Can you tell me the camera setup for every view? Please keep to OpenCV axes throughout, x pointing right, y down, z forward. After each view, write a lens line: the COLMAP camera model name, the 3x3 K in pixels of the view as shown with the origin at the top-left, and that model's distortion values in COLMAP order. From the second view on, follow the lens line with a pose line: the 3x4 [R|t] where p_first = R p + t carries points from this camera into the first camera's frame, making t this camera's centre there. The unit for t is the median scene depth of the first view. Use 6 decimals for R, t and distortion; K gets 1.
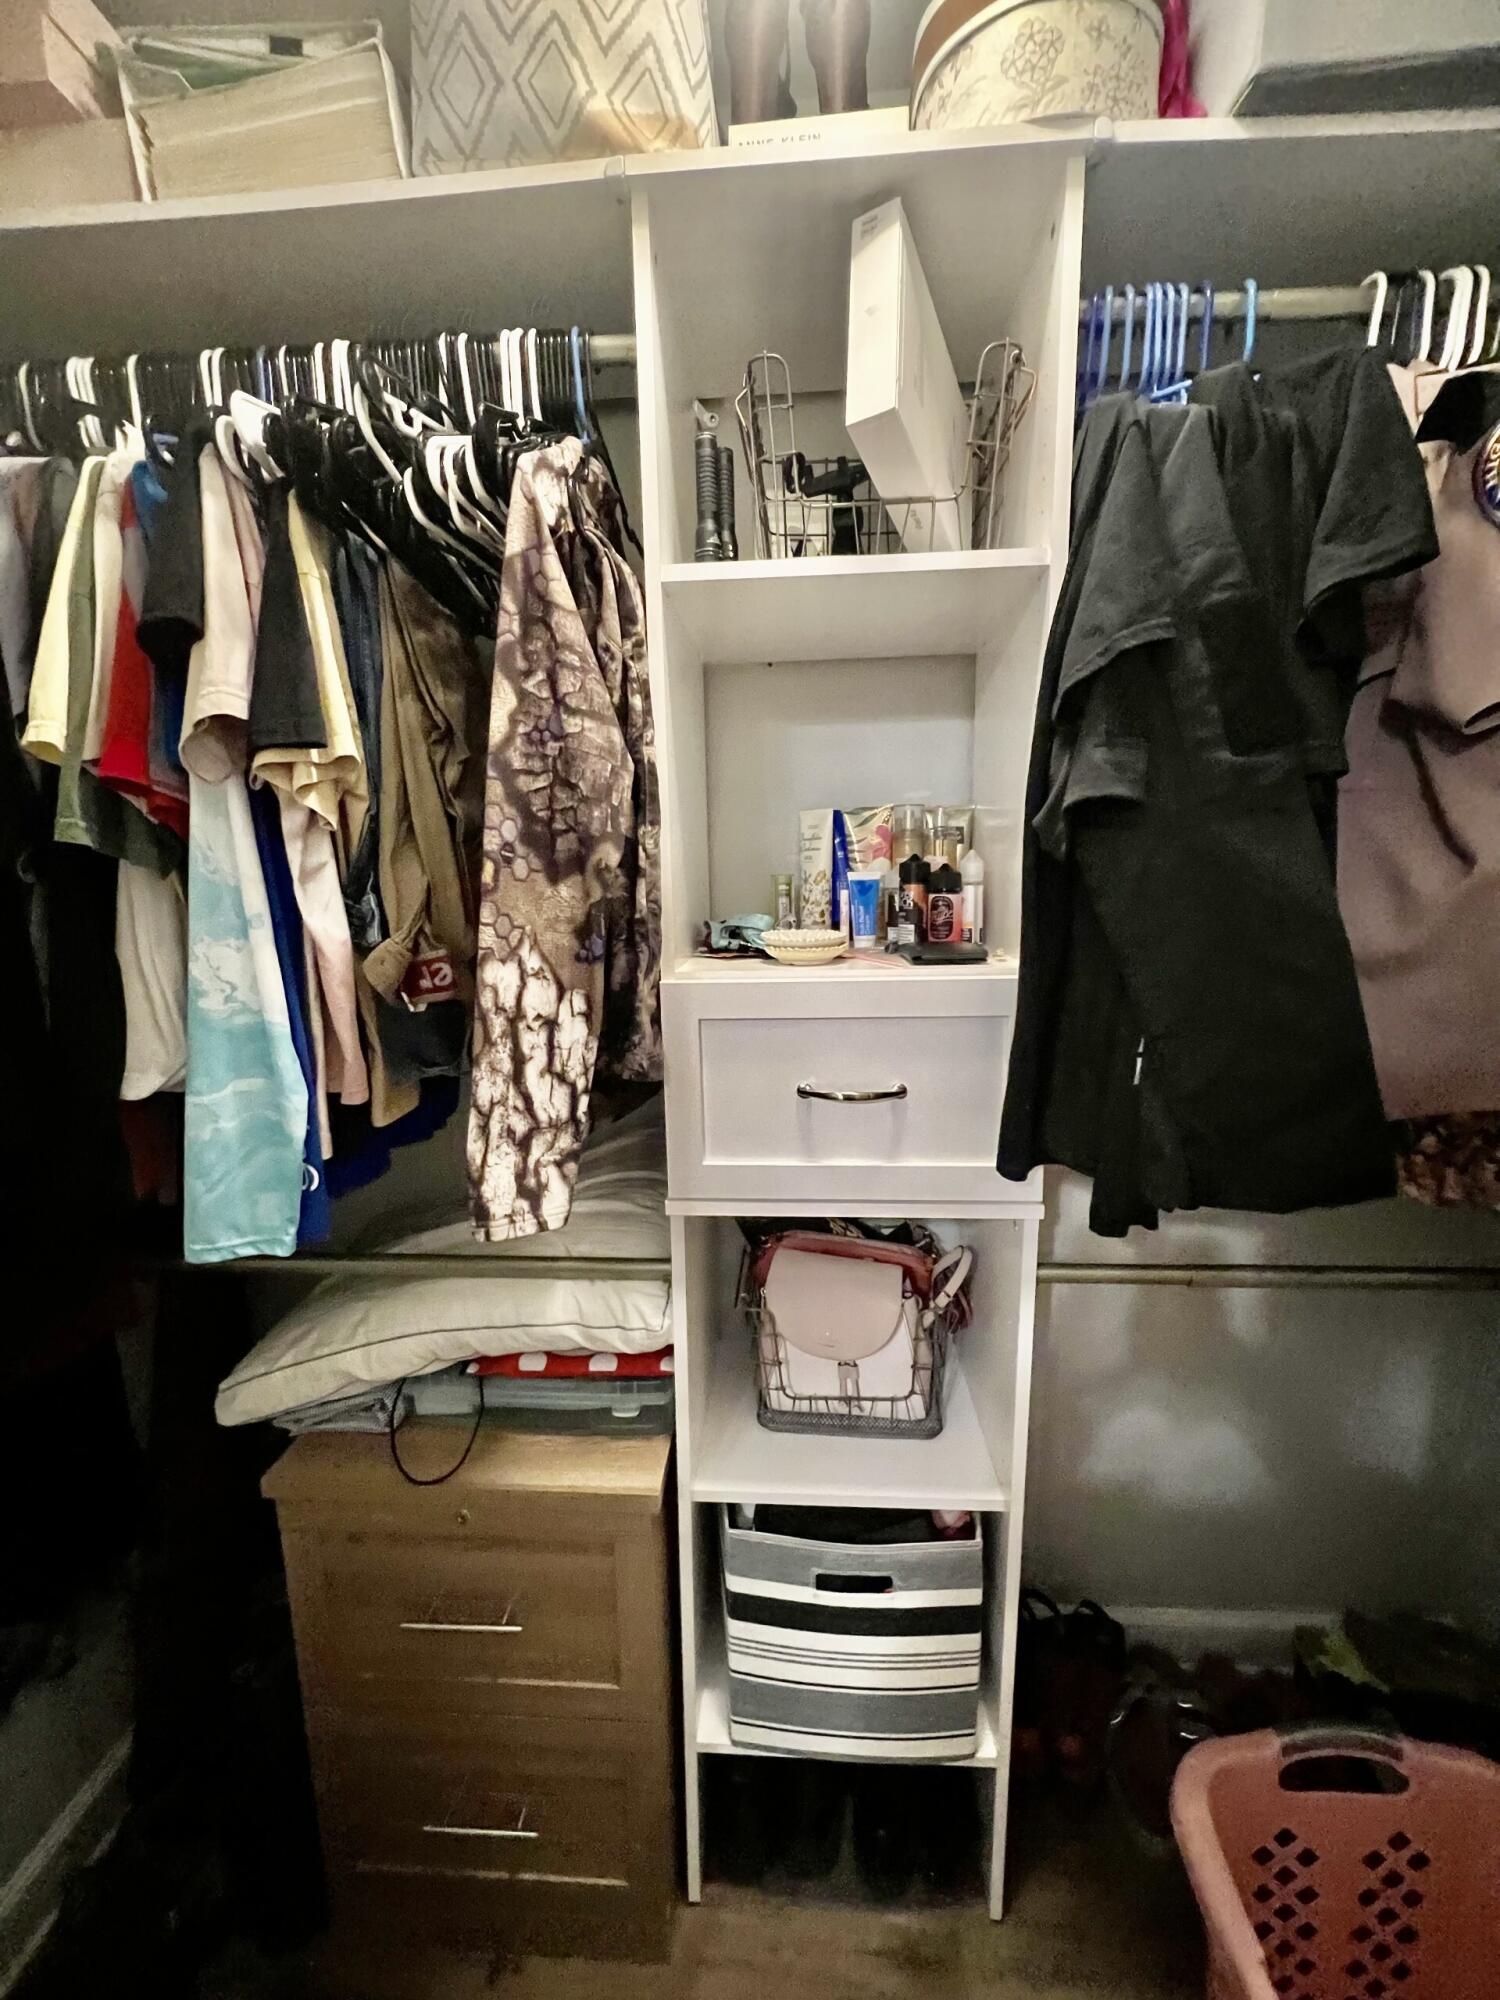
lens RADIAL K [[797.2, 0, 752.9], [0, 797.2, 993.7], [0, 0, 1]] dist [-0.000931, 0.000183]
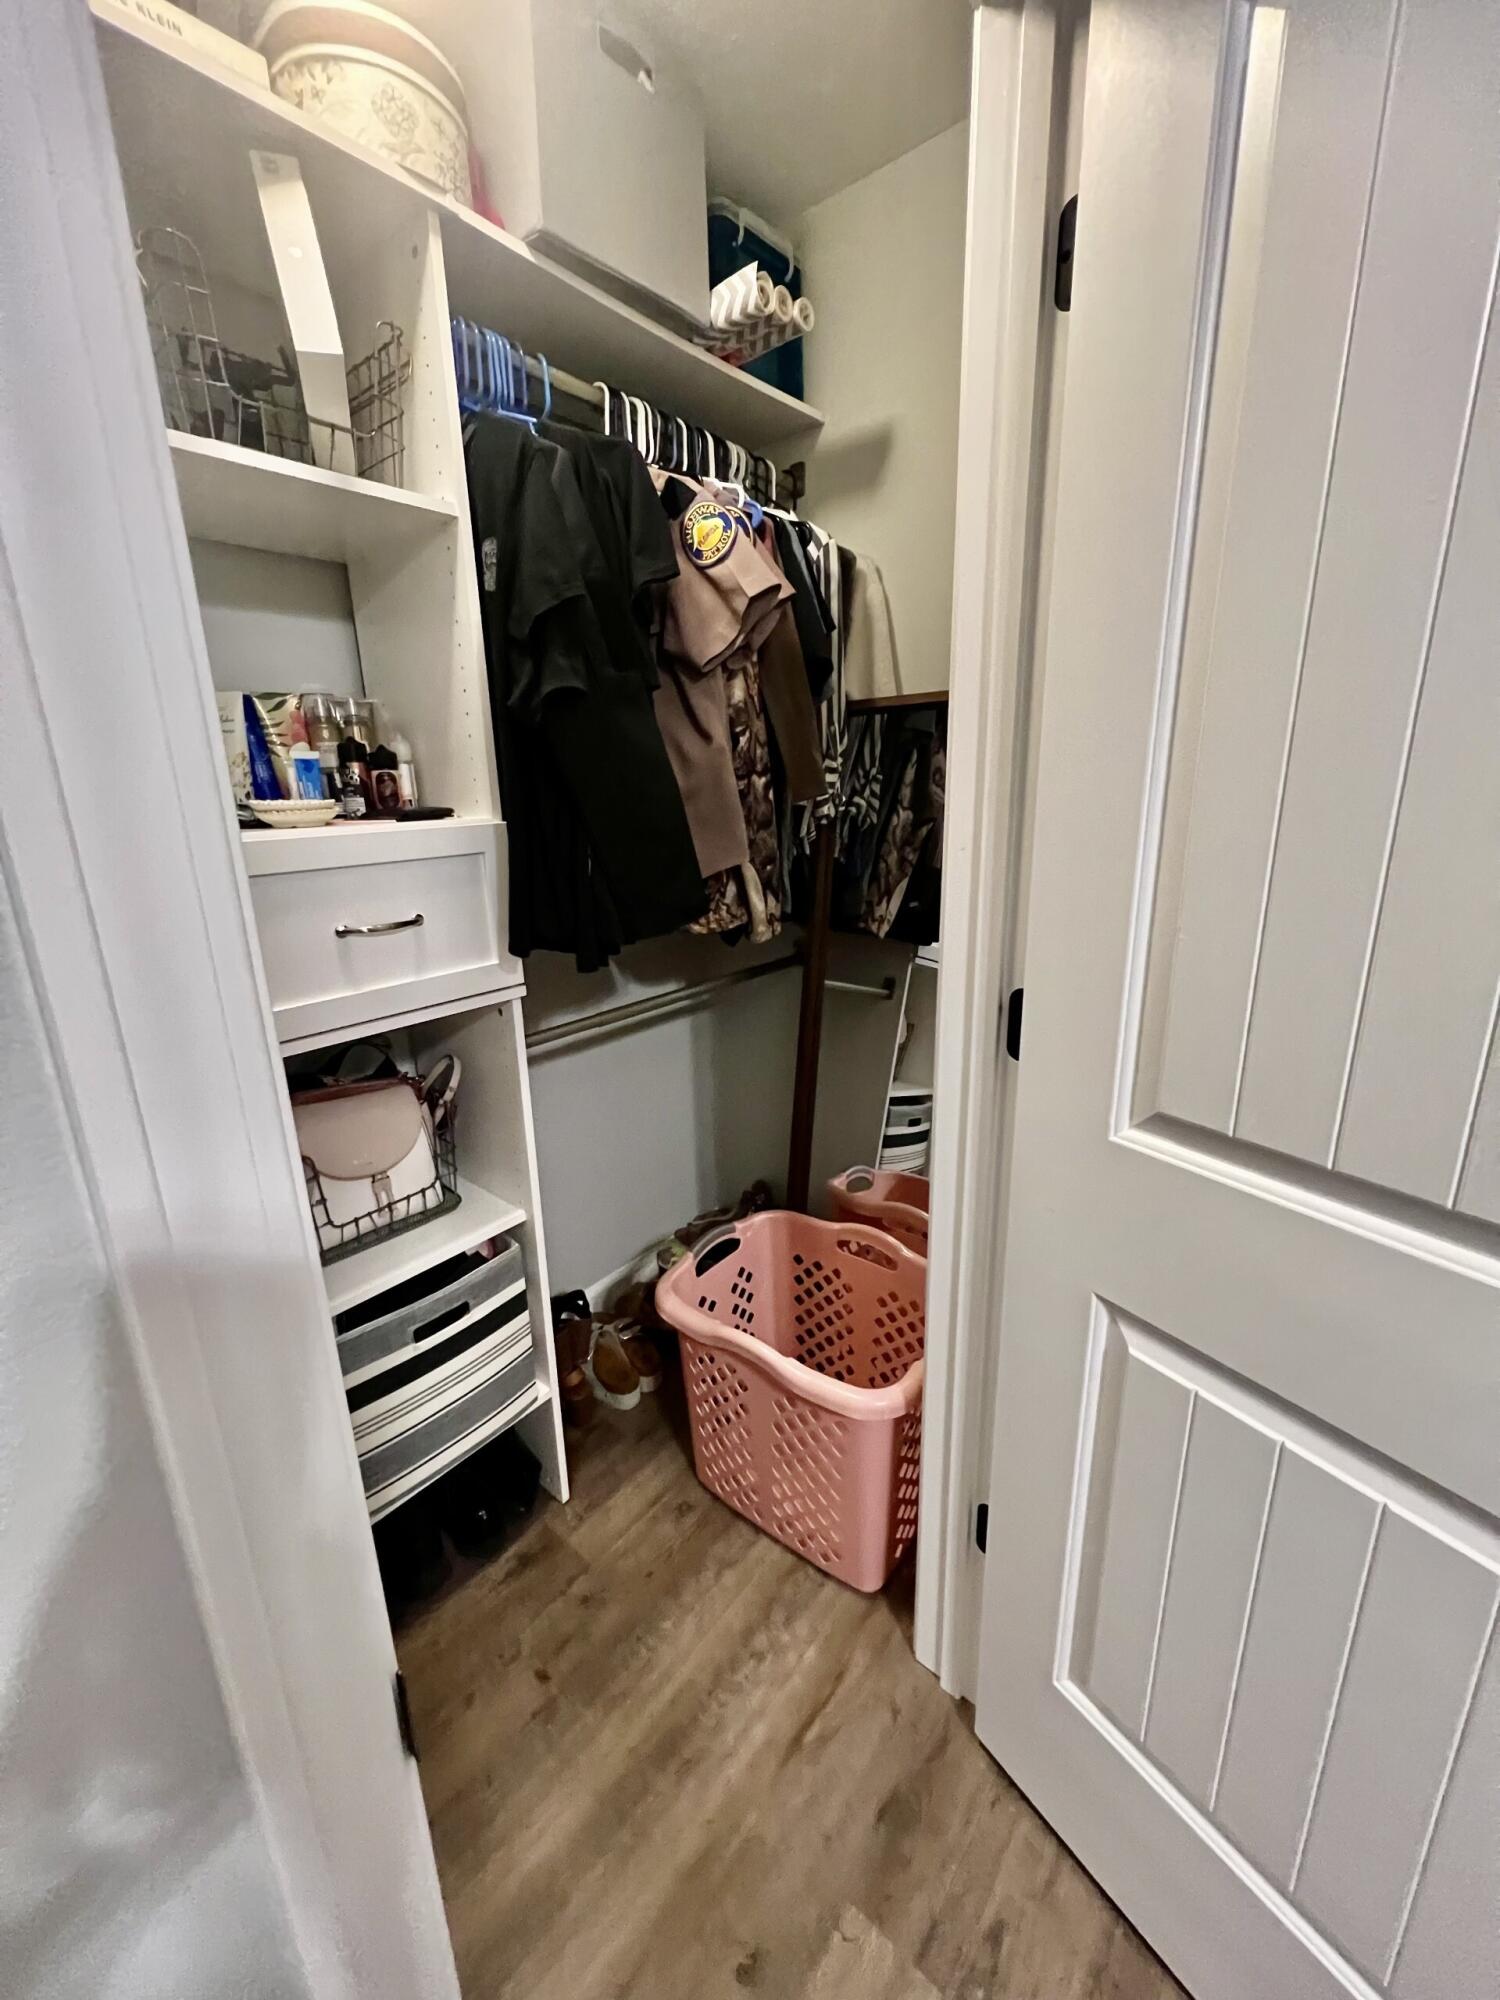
lens RADIAL K [[797.2, 0, 752.9], [0, 797.2, 993.7], [0, 0, 1]] dist [-0.000931, 0.000183]
pose [[0.590104, -0.209791, 0.779593, -0.507427], [0.148530, 0.977375, 0.150587, 0.121813], [-0.793547, 0.026931, 0.607913, -0.197351]]
